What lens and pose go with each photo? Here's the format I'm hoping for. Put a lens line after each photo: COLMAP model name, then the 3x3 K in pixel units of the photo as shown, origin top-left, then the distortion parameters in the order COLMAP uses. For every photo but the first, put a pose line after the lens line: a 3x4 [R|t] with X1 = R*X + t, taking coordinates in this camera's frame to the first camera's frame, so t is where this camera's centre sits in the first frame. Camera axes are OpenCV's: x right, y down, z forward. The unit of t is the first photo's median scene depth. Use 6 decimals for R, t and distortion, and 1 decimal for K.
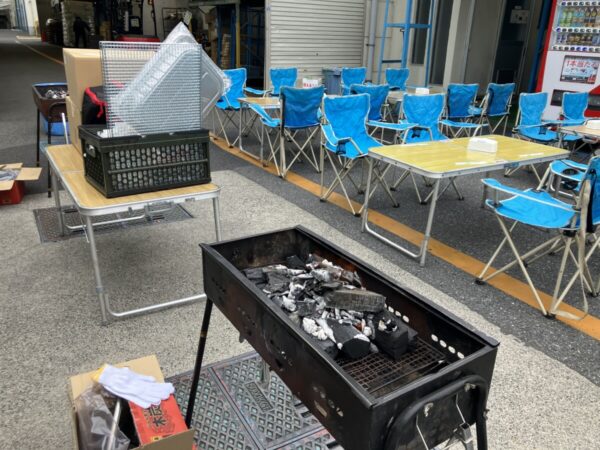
lens RADIAL K [[468.7, 0, 300.0], [0, 468.7, 225.0], [0, 0, 1]] dist [0.067496, -0.071871]
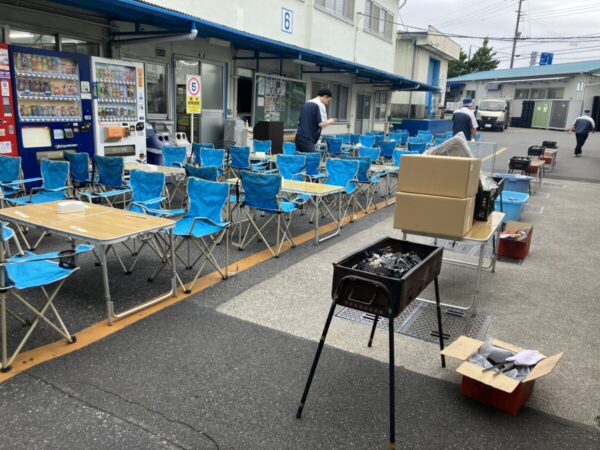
lens RADIAL K [[497.5, 0, 300.0], [0, 497.5, 225.0], [0, 0, 1]] dist [0.057407, -0.069576]
pose [[-0.490510, -0.252144, 0.834160, -0.700853], [0.273343, 0.864398, 0.422018, -0.441580], [-0.827456, 0.435016, -0.355074, 0.941162]]
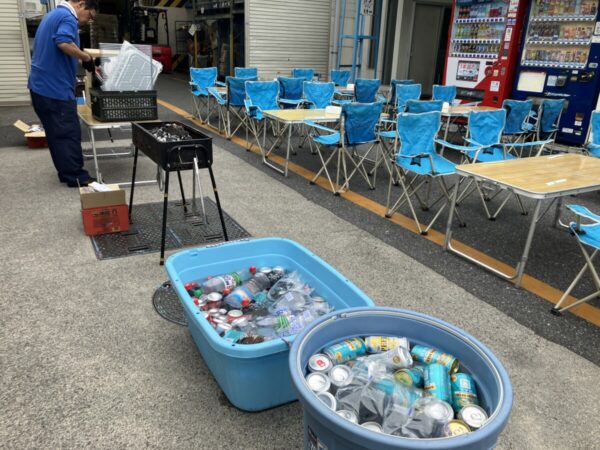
lens RADIAL K [[497.5, 0, 300.0], [0, 497.5, 225.0], [0, 0, 1]] dist [0.057407, -0.069576]
pose [[0.998098, 0.025516, -0.056111, 0.214083], [-0.027673, 0.998894, -0.038010, 0.167410], [0.055079, 0.039491, 0.997701, -0.400712]]
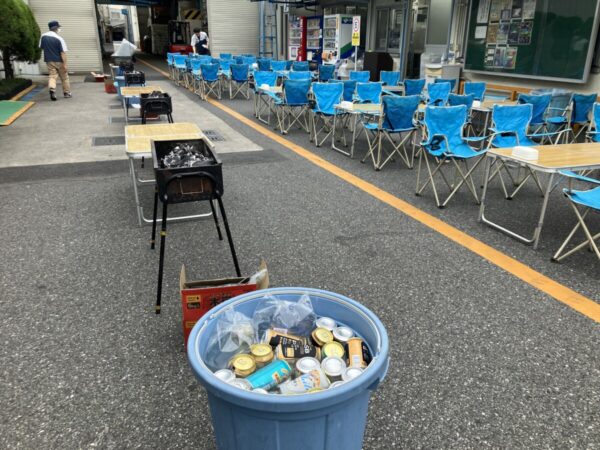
lens RADIAL K [[497.5, 0, 300.0], [0, 497.5, 225.0], [0, 0, 1]] dist [0.057407, -0.069576]
pose [[0.980285, 0.050318, -0.191072, 1.120741], [-0.057346, 0.997860, -0.031425, 0.707038], [0.189082, 0.041763, 0.981073, -1.684272]]
